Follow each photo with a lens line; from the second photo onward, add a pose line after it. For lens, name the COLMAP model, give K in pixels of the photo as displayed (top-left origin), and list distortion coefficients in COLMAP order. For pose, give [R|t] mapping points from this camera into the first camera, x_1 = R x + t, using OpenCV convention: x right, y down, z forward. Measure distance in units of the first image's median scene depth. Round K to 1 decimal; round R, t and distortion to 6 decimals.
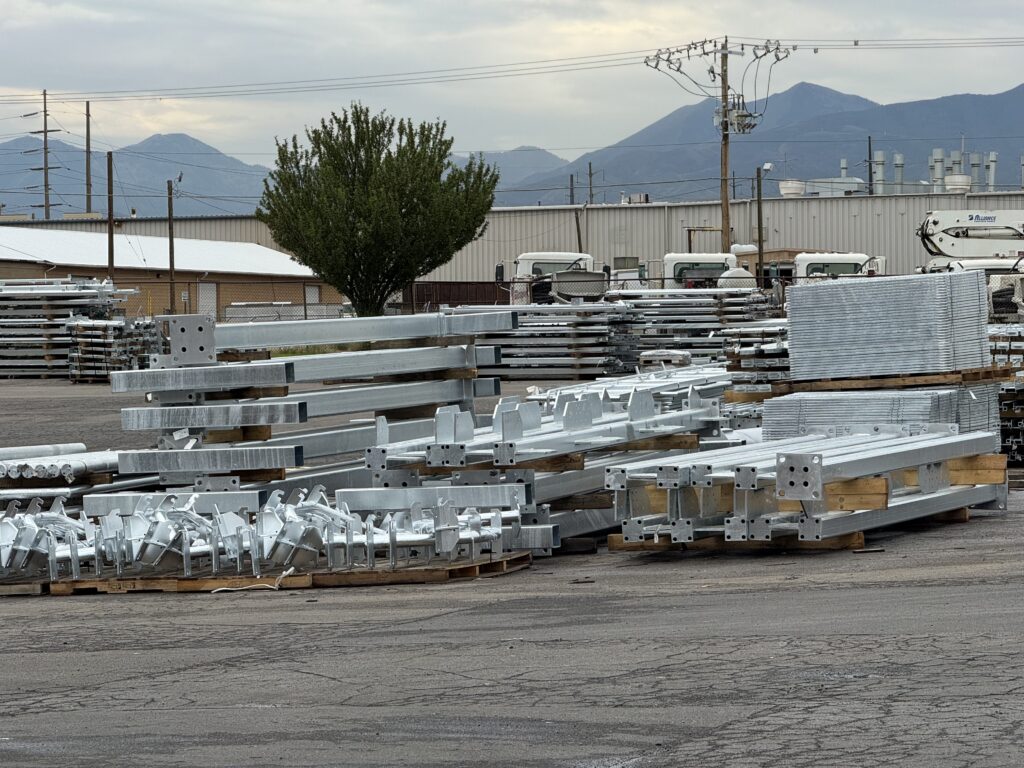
lens RADIAL K [[3615.3, 0, 512.0], [0, 3615.3, 384.0], [0, 0, 1]] dist [0.130298, 1.800734]
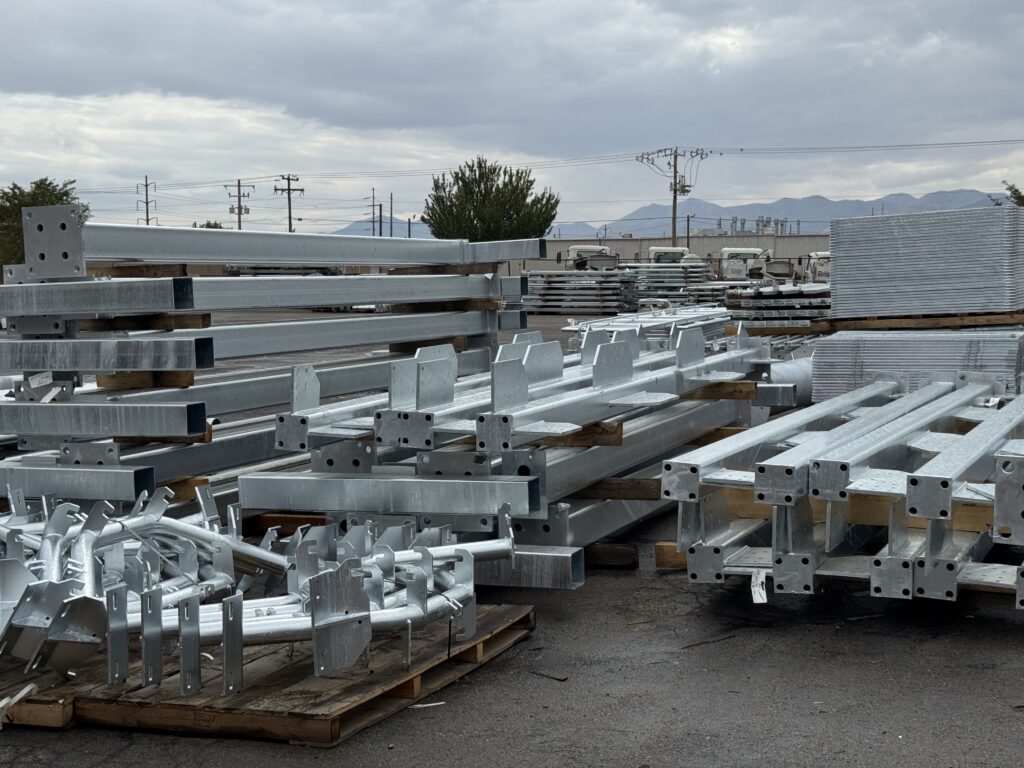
lens RADIAL K [[1433.1, 0, 512.0], [0, 1433.1, 384.0], [0, 0, 1]] dist [0.149318, -0.251488]
pose [[0.998955, 0.020759, -0.040723, 0.008709], [-0.018815, 0.998691, 0.047565, -0.000175], [0.041657, -0.046749, 0.998038, 0.635772]]
